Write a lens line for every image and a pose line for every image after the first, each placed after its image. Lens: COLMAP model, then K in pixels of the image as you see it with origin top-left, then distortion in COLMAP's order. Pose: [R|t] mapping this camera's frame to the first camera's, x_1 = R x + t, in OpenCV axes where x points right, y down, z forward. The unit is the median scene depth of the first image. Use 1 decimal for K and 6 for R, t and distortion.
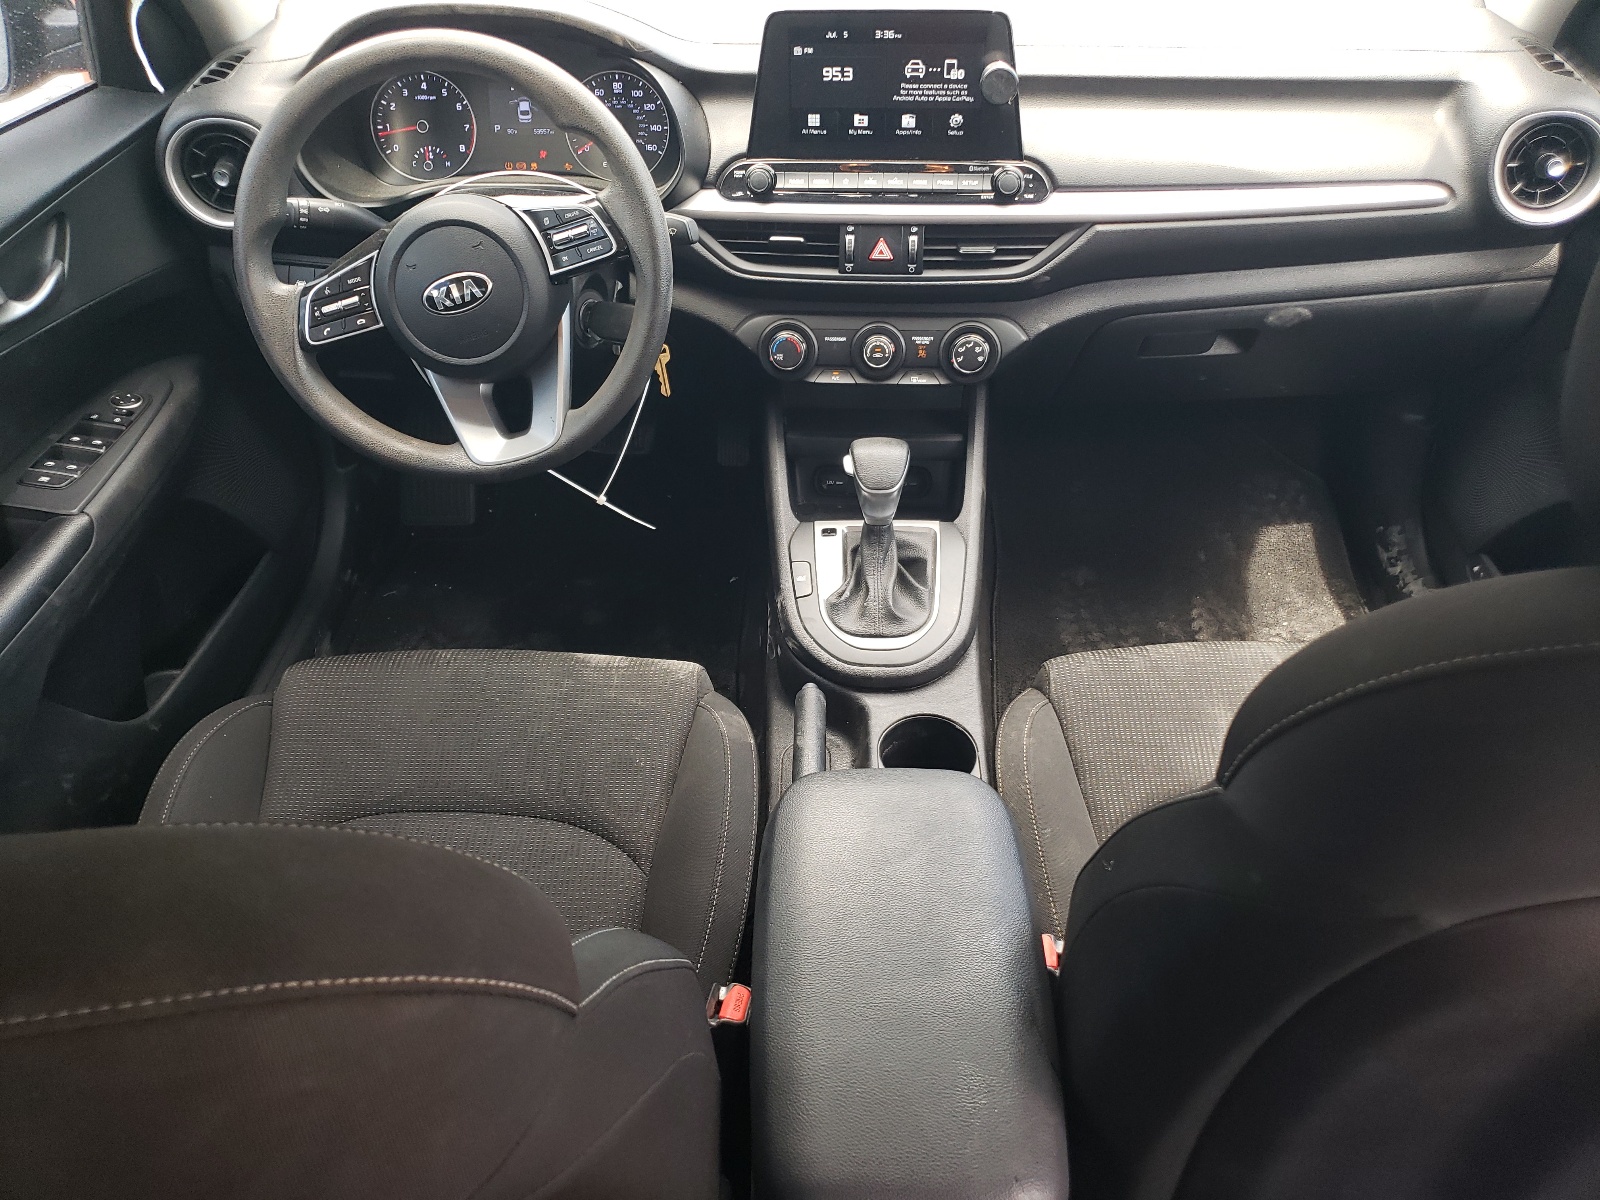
lens RADIAL K [[1428.6, 0, 802.3], [0, 1428.6, 598.5], [0, 0, 1]] dist [0.013726, 0.002320]
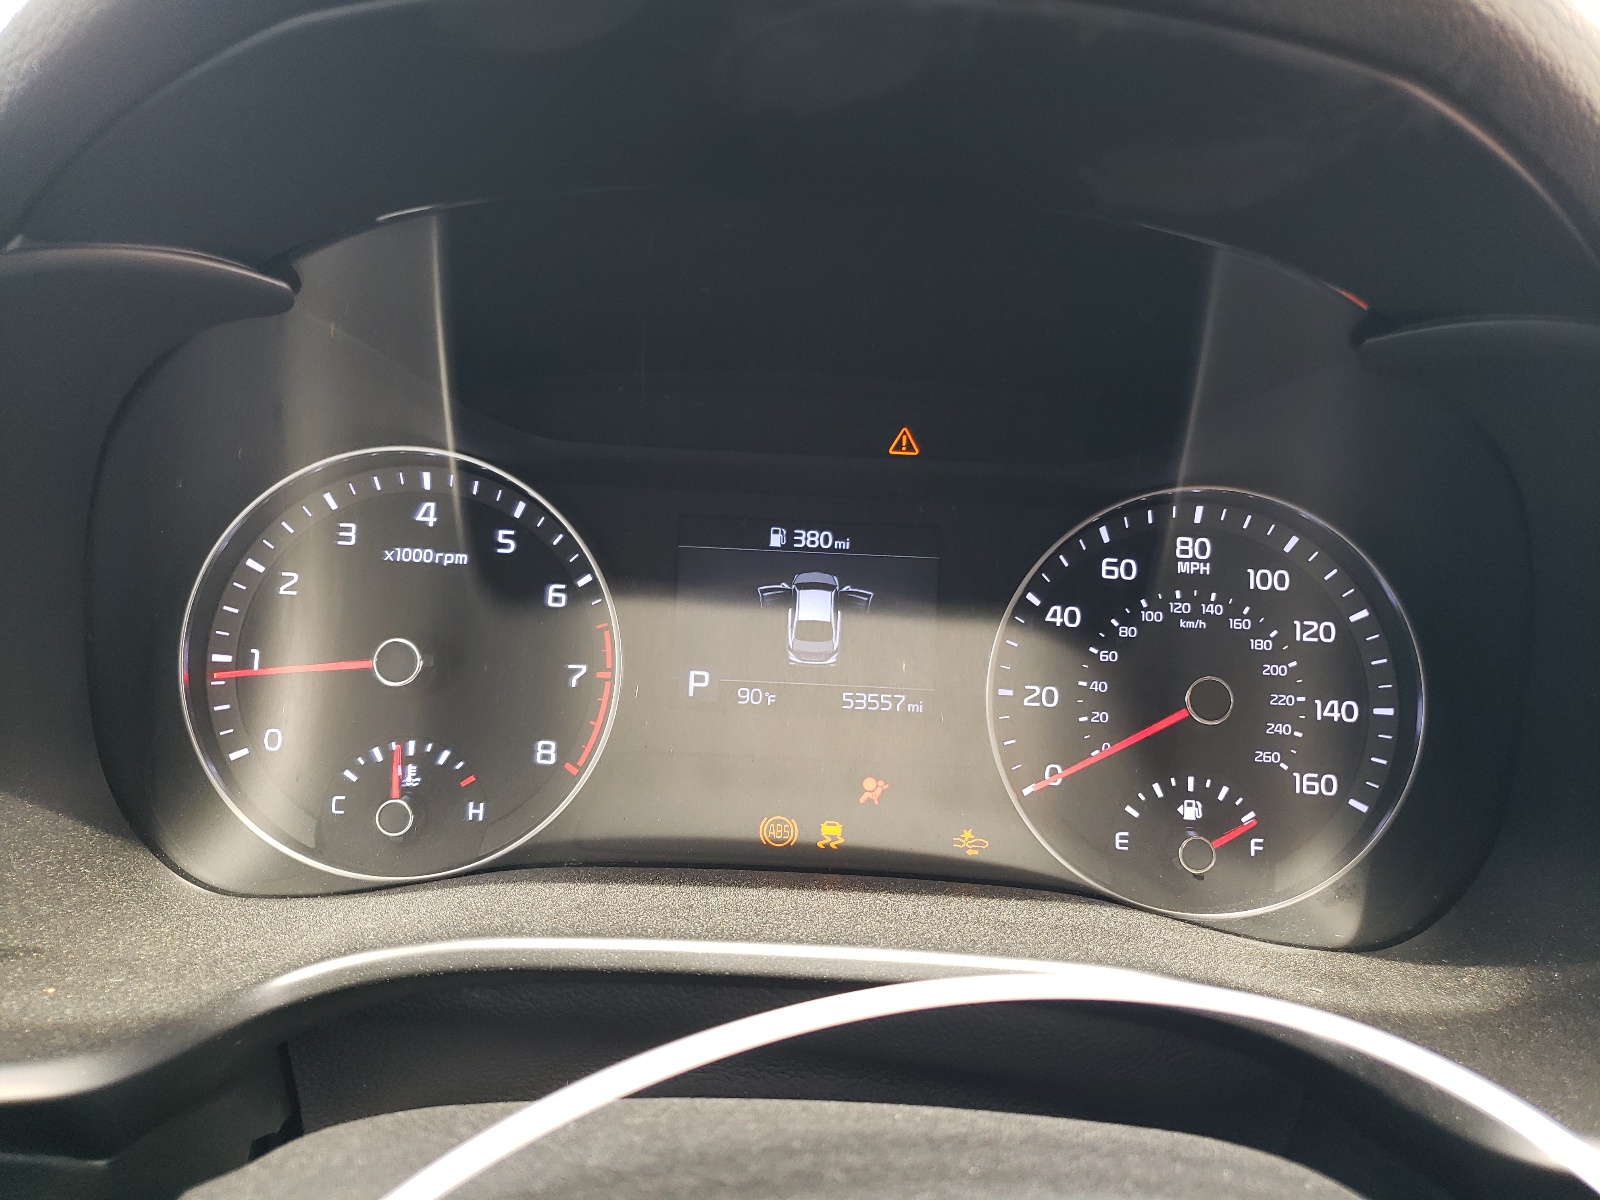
lens RADIAL K [[1428.6, 0, 798.2], [0, 1428.6, 597.9], [0, 0, 1]] dist [0.013726, 0.002320]
pose [[0.994905, 0.055613, 0.084086, -0.218839], [-0.014748, 0.905393, -0.424318, -0.236988], [-0.099728, 0.420916, 0.901601, 0.769389]]
